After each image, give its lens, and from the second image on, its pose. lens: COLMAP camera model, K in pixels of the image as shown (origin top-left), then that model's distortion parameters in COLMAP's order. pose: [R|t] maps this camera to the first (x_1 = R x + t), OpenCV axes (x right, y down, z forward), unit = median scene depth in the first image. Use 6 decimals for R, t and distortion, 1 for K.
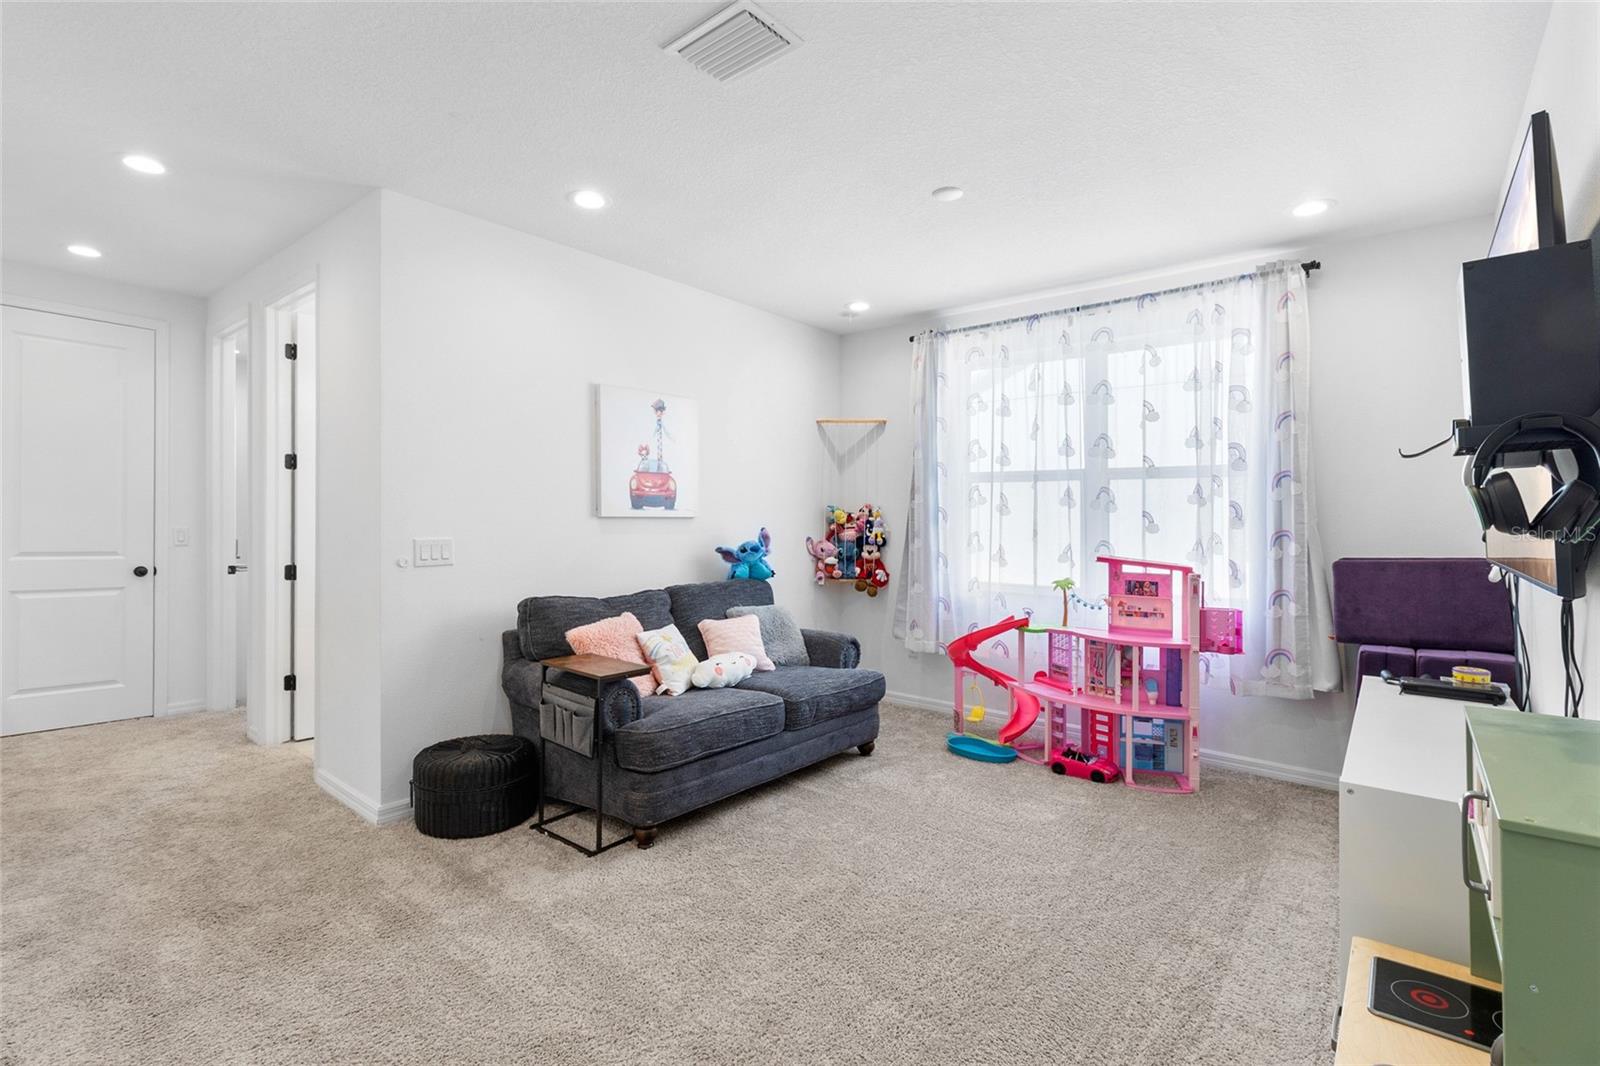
lens RADIAL K [[729.2, 0, 796.4], [0, 729.2, 513.2], [0, 0, 1]] dist [-0.000653, -0.000129]
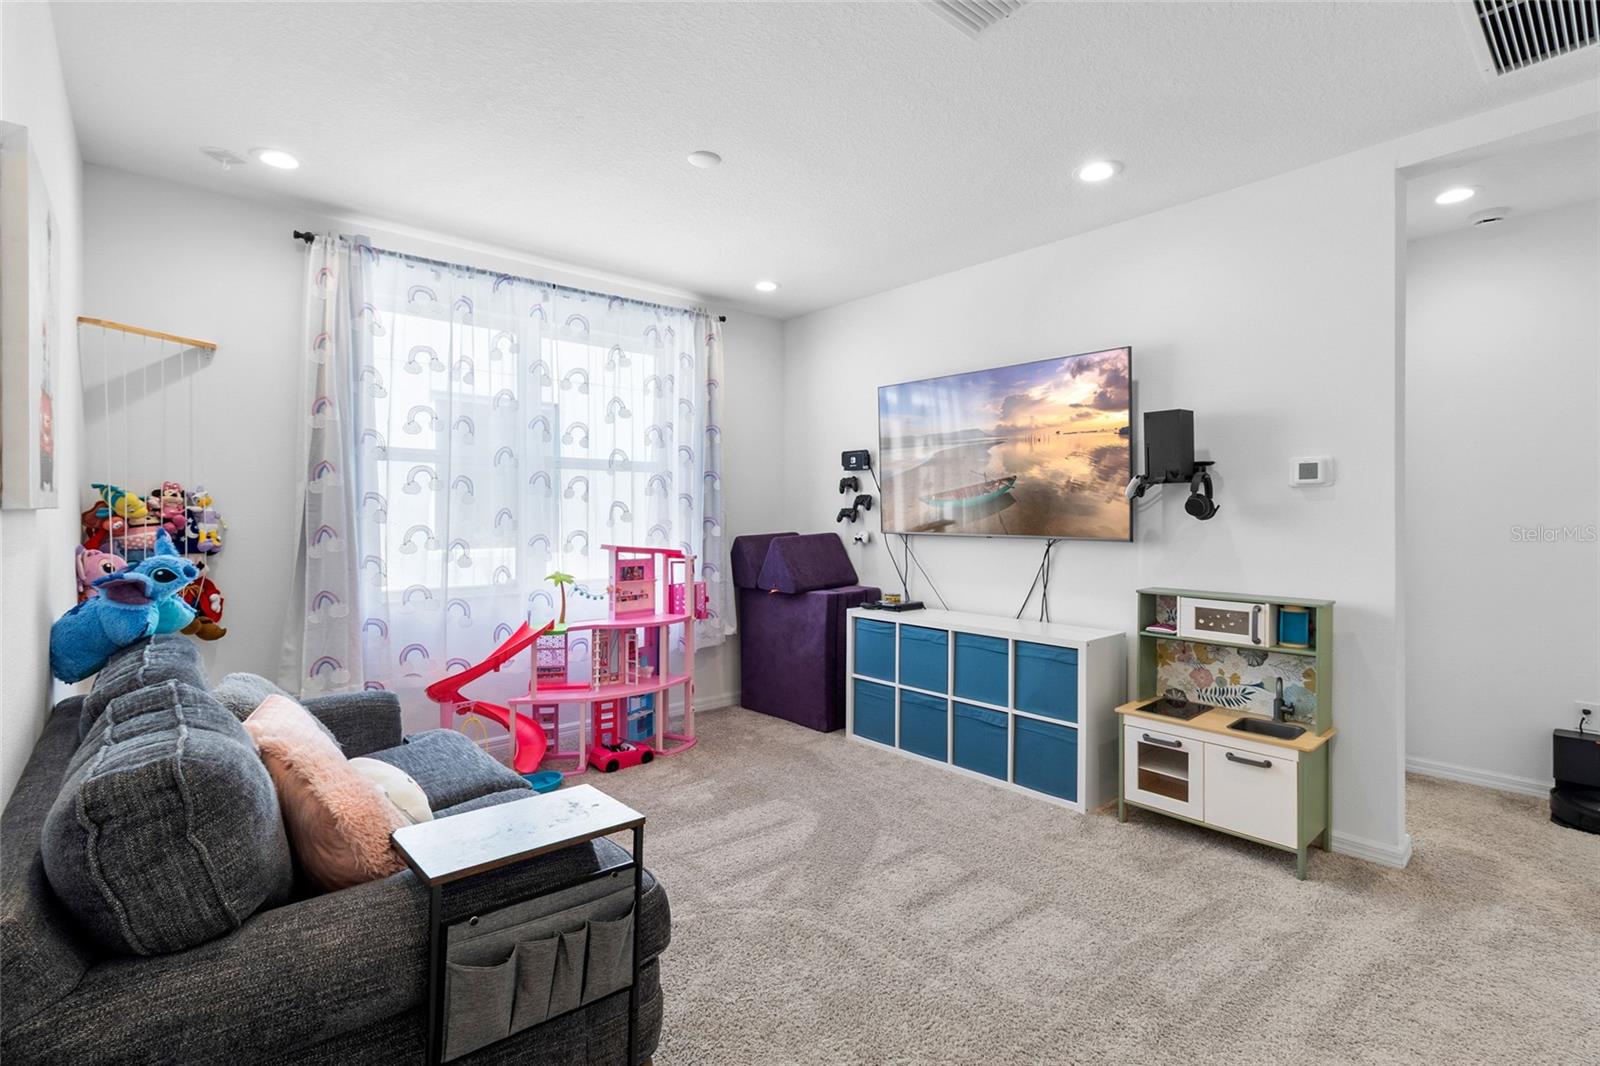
lens RADIAL K [[745.1, 0, 801.0], [0, 745.1, 498.7], [0, 0, 1]] dist [-0.001660, 0.000027]
pose [[0.157465, 0.008439, 0.987489, -0.529055], [-0.010284, 0.999923, -0.006906, -0.001533], [-0.987471, -0.009068, 0.157539, 0.544569]]
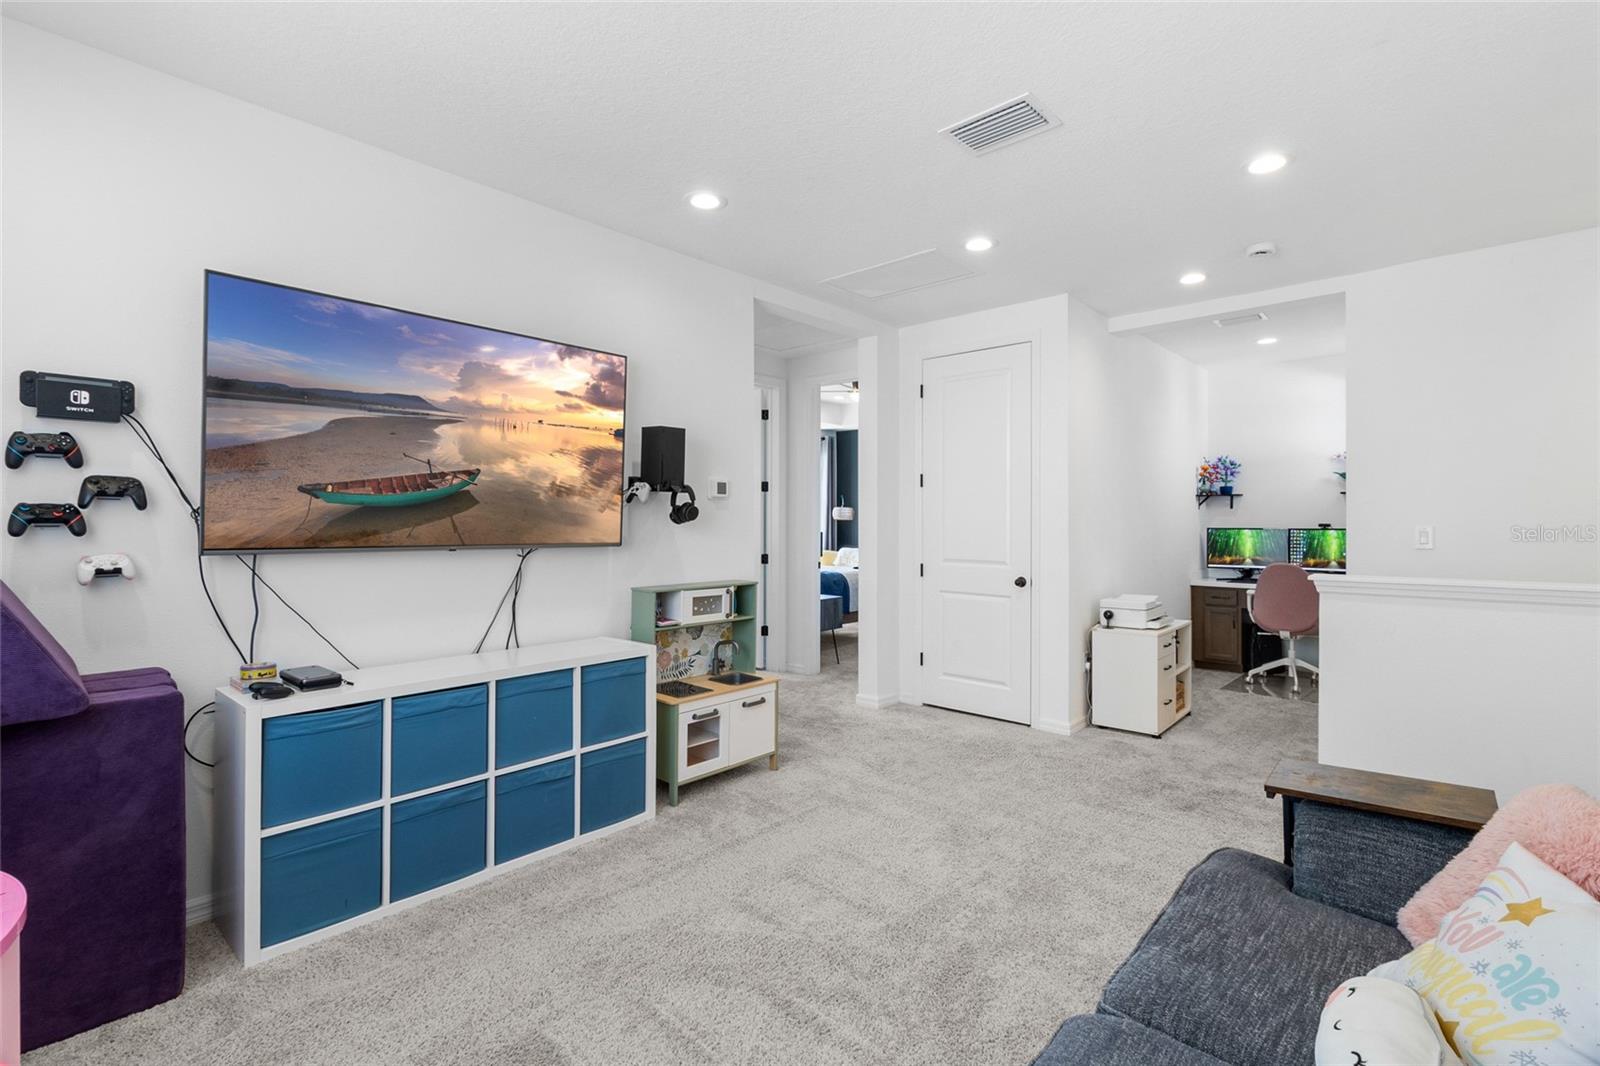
lens RADIAL K [[736.0, 0, 800.0], [0, 736.0, 533.0], [0, 0, 1]] dist [0.000563, -0.000759]
pose [[-0.998815, -0.013675, 0.046714, 0.098500], [-0.013406, 0.999892, 0.006053, 0.014445], [-0.046792, 0.005419, -0.998890, 1.128918]]
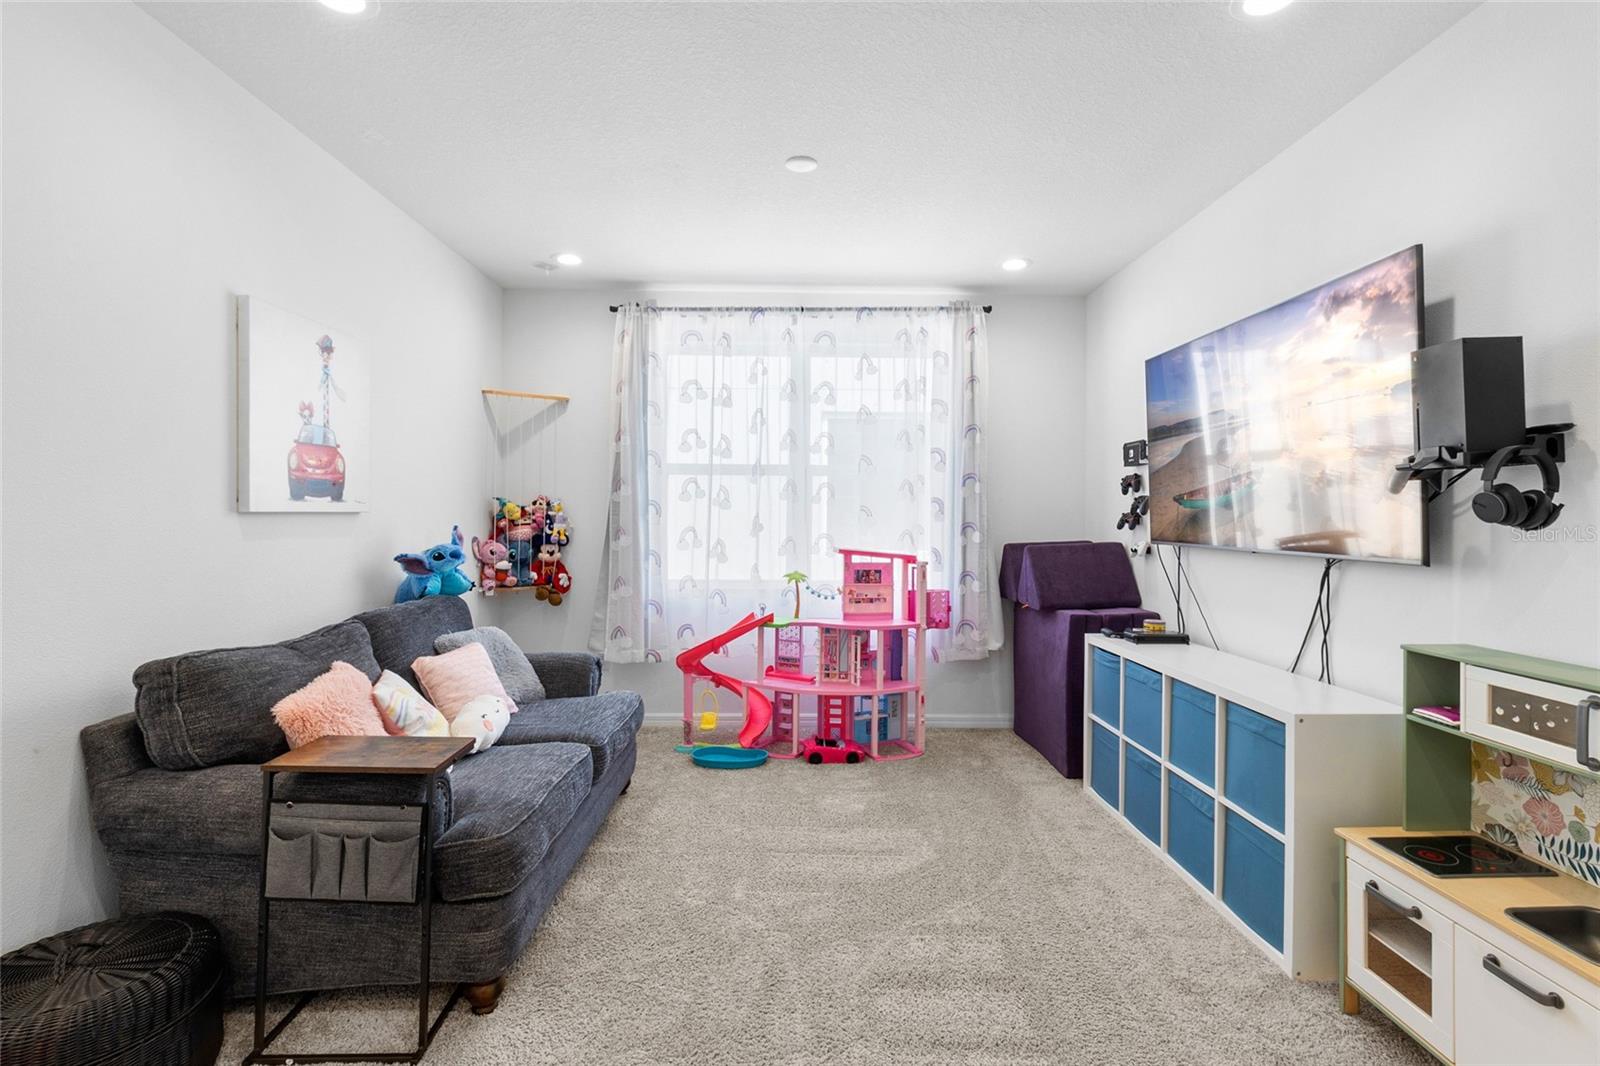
lens RADIAL K [[739.7, 0, 801.1], [0, 739.7, 505.3], [0, 0, 1]] dist [-0.000607, -0.000312]
pose [[0.760490, 0.003764, 0.649339, -0.299109], [-0.003617, 0.999992, -0.001560, -0.001559], [-0.649340, -0.001162, 0.760498, 0.208849]]
